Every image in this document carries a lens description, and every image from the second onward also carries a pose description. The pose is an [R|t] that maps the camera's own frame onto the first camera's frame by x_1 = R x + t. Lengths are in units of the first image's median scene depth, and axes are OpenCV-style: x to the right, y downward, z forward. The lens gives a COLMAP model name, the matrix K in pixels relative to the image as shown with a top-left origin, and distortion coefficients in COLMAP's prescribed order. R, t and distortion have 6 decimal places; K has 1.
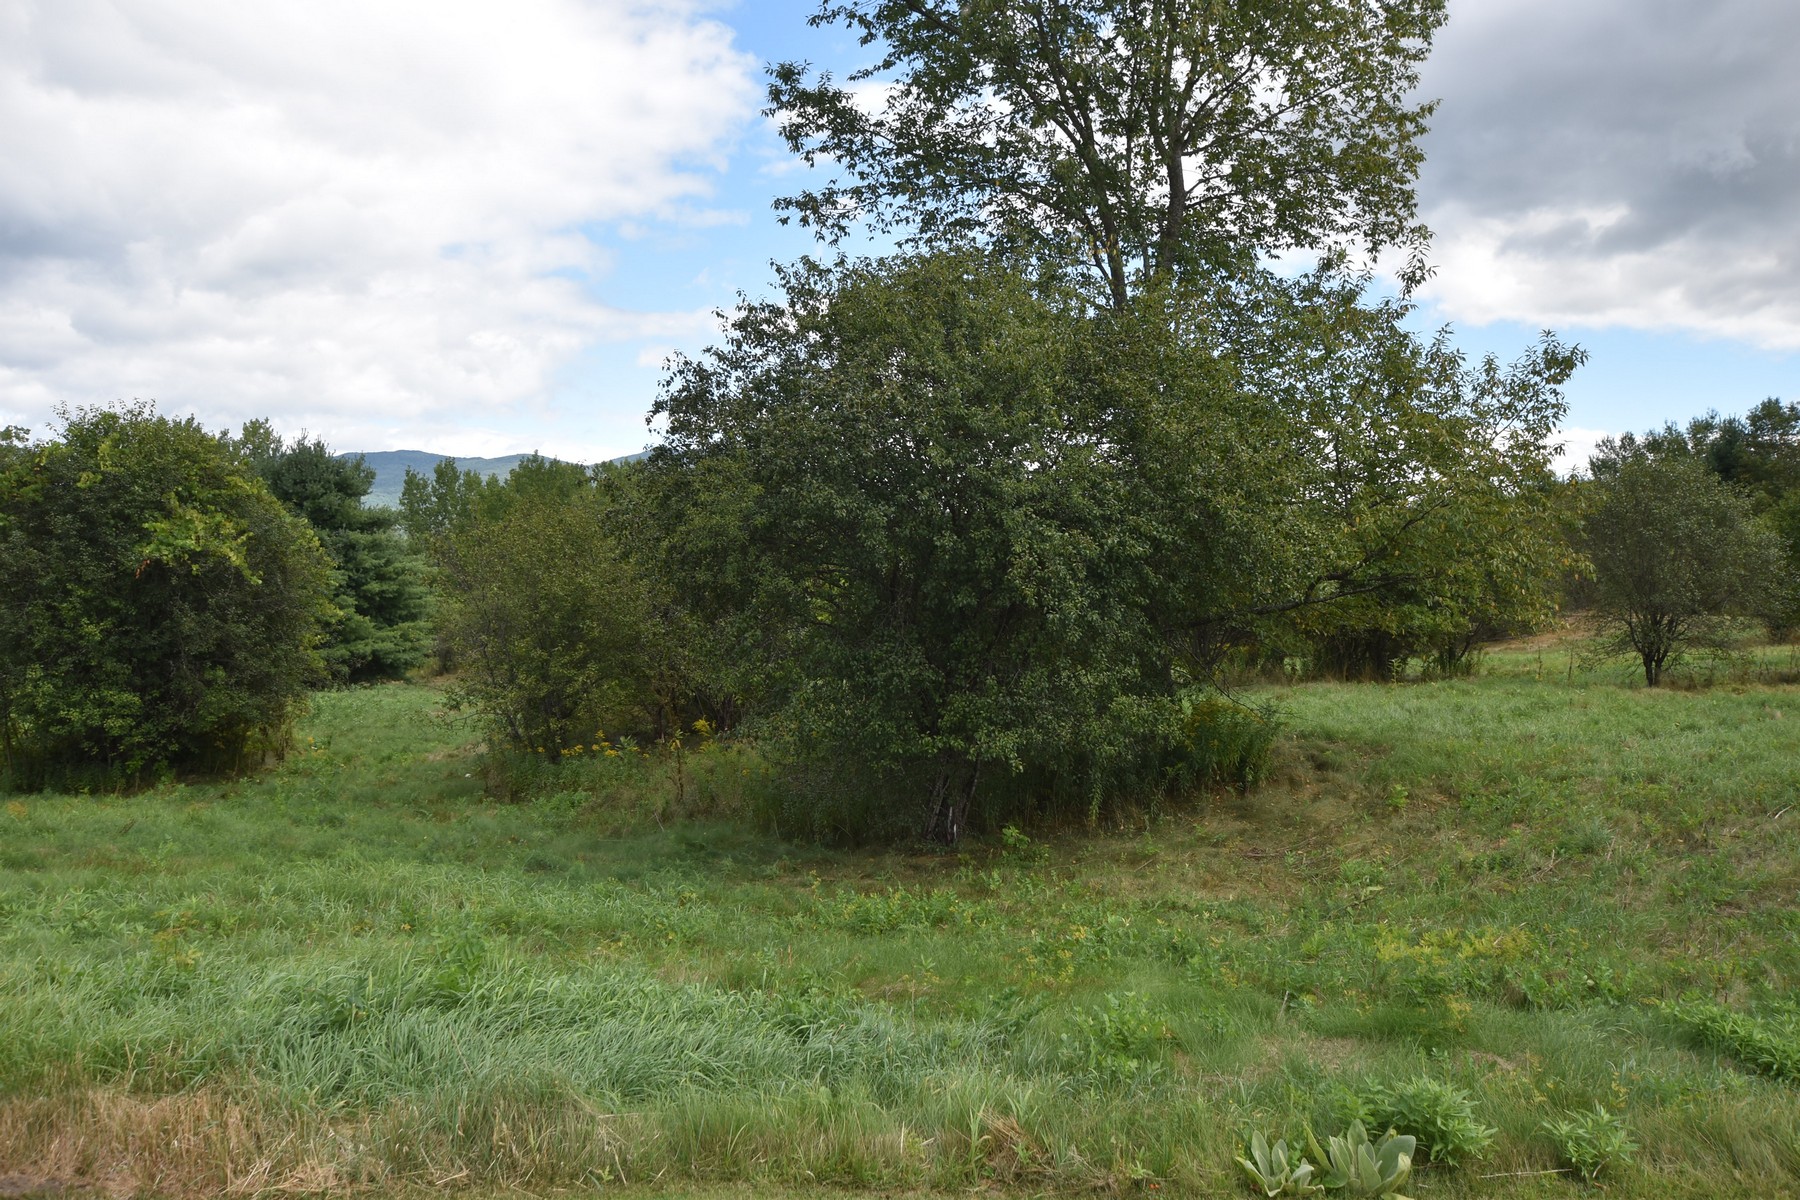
lens RADIAL K [[1506.7, 0, 911.5], [0, 1506.7, 603.7], [0, 0, 1]] dist [0.015255, 0.030623]
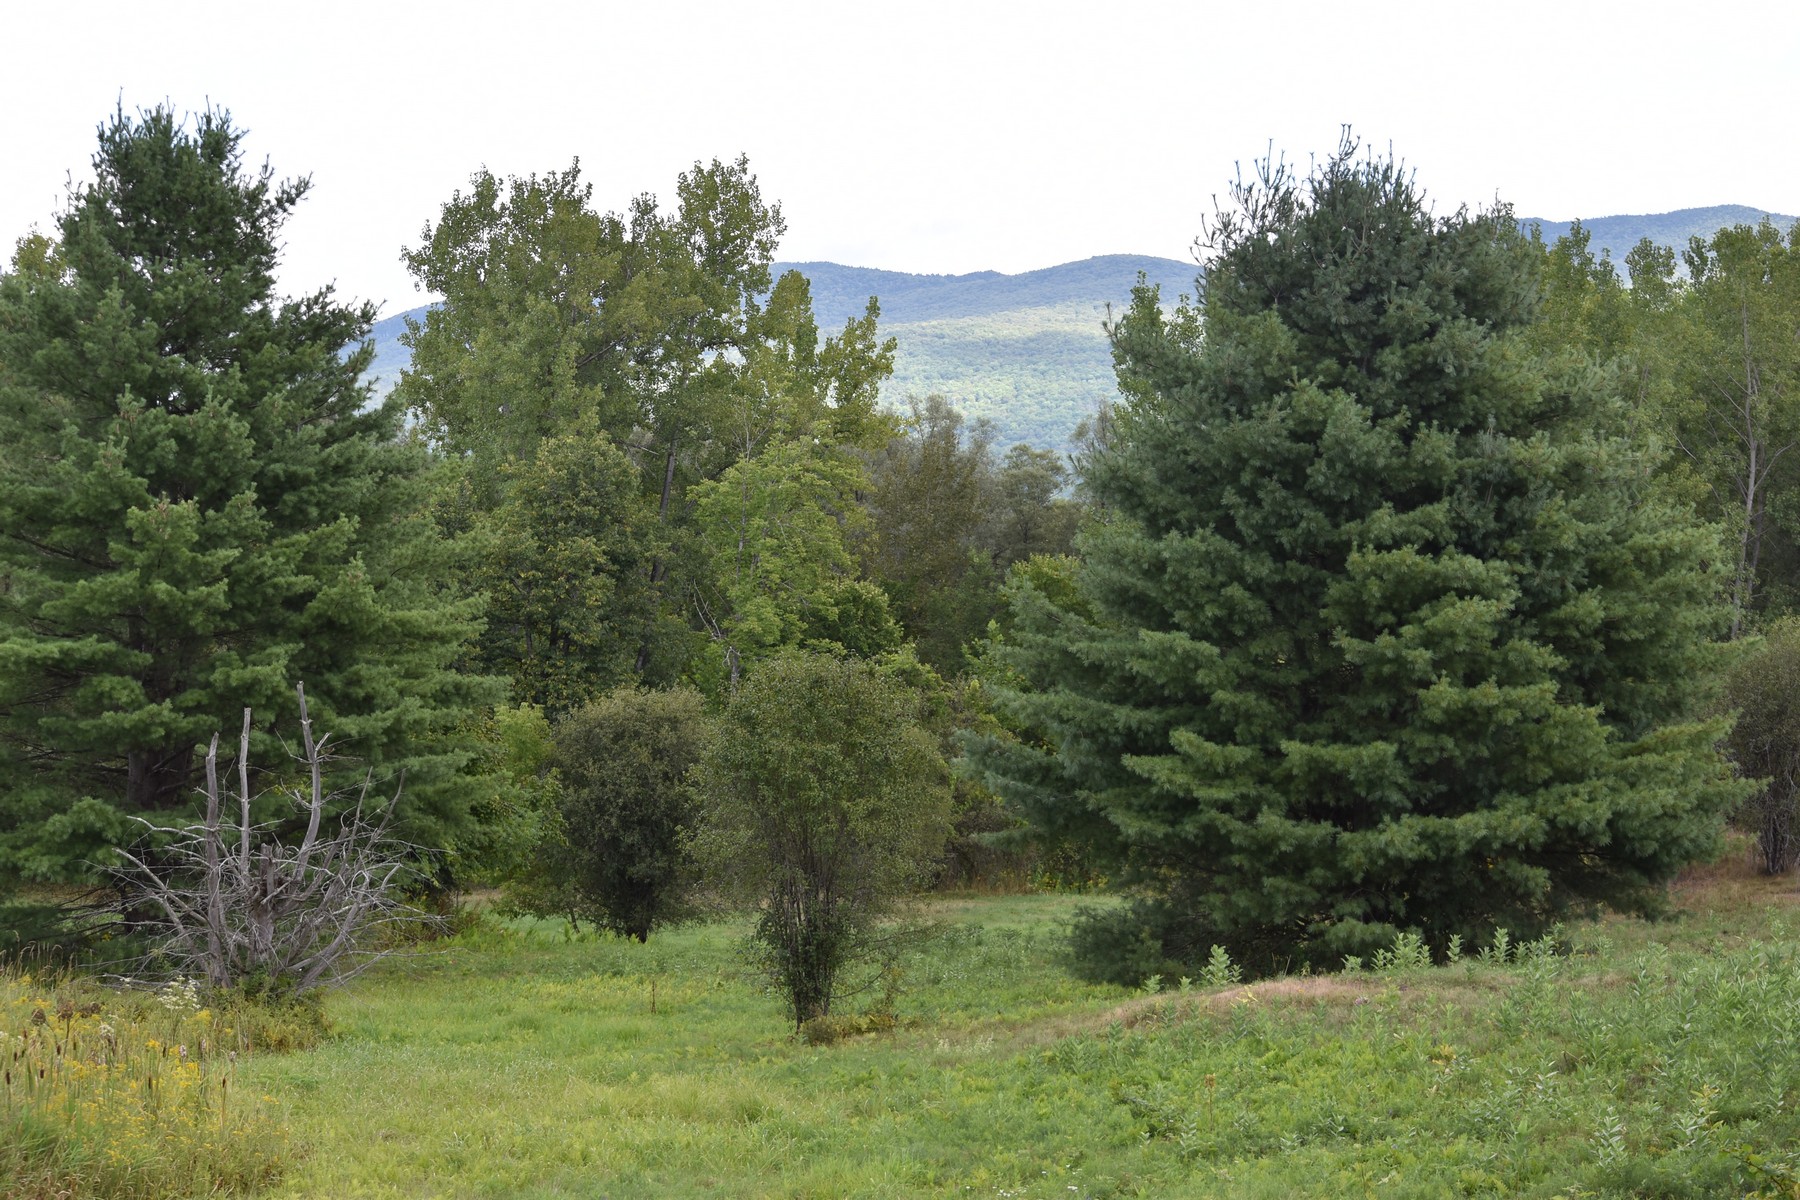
lens RADIAL K [[4449.6, 0, 898.2], [0, 4449.6, 597.6], [0, 0, 1]] dist [-0.276370, 0.000000]
pose [[0.955080, -0.032311, -0.294581, -0.632185], [0.027833, 0.999425, -0.019383, -0.000092], [0.295038, 0.010314, 0.955430, 0.232698]]
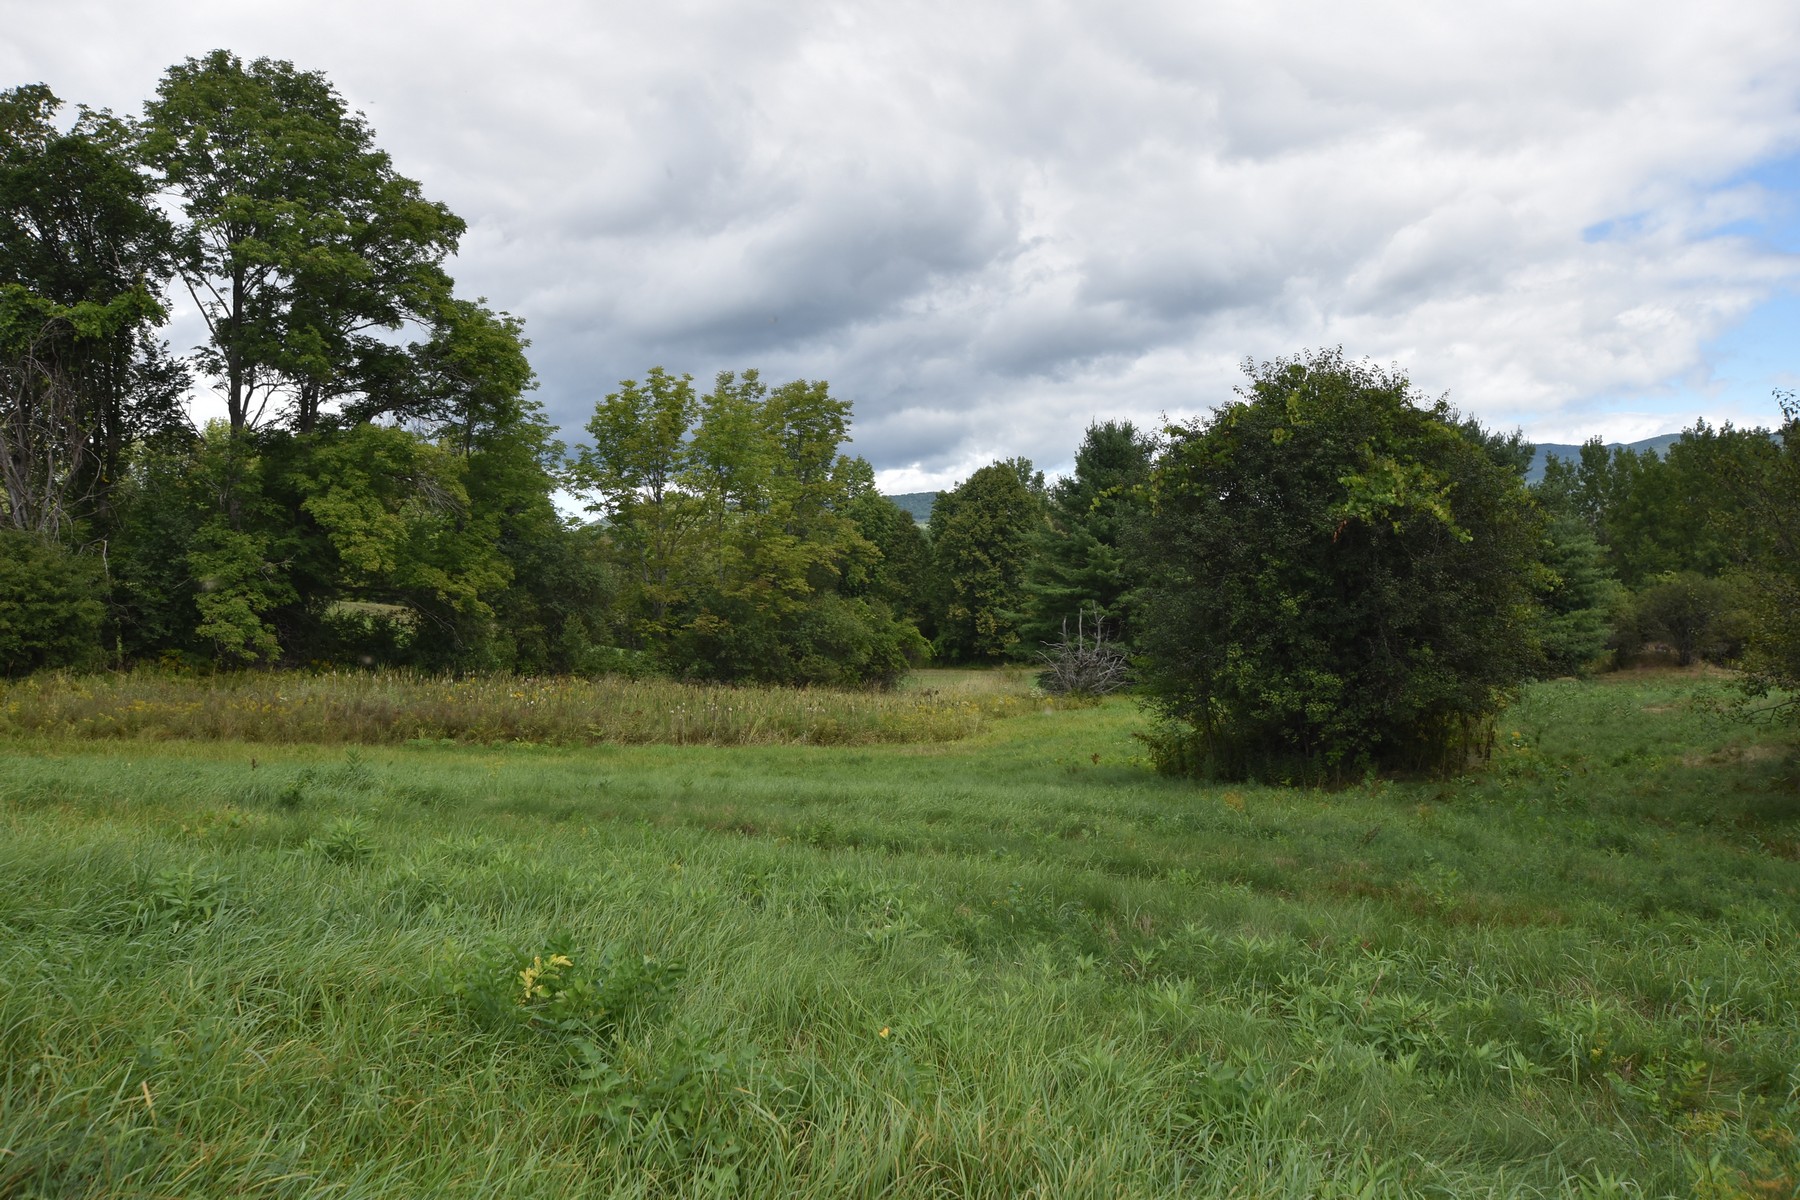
lens RADIAL K [[1506.7, 0, 888.6], [0, 1506.7, 594.0], [0, 0, 1]] dist [0.015255, 0.030623]
pose [[0.744433, -0.037627, -0.666636, -0.116760], [0.032869, 0.999266, -0.019697, 0.020671], [0.666888, -0.007249, 0.745123, 0.171162]]
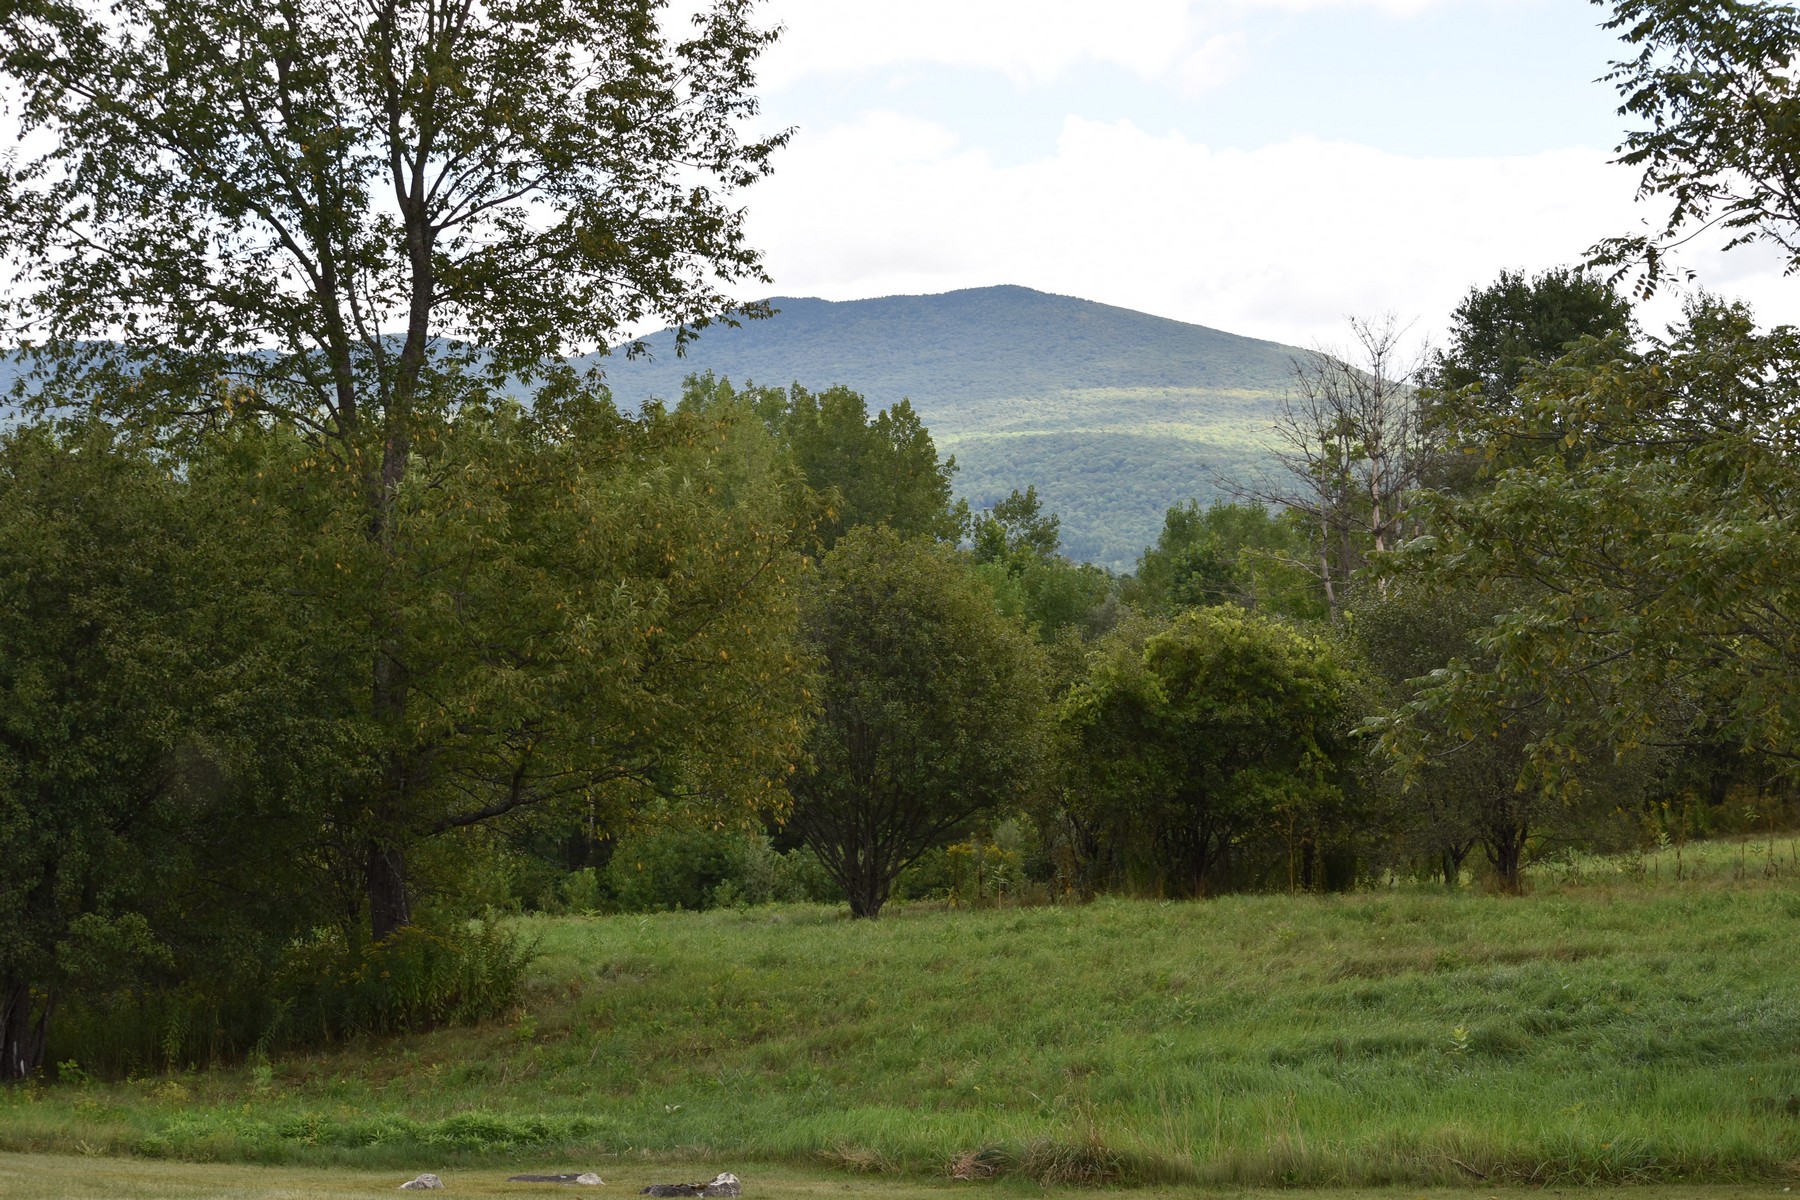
lens RADIAL K [[4449.6, 0, 896.4], [0, 4449.6, 607.7], [0, 0, 1]] dist [-0.276370, 0.000000]
pose [[0.989518, -0.038701, -0.139127, 0.572142], [0.034830, 0.998938, -0.030153, -0.019362], [0.140147, 0.024991, 0.989815, -0.968911]]
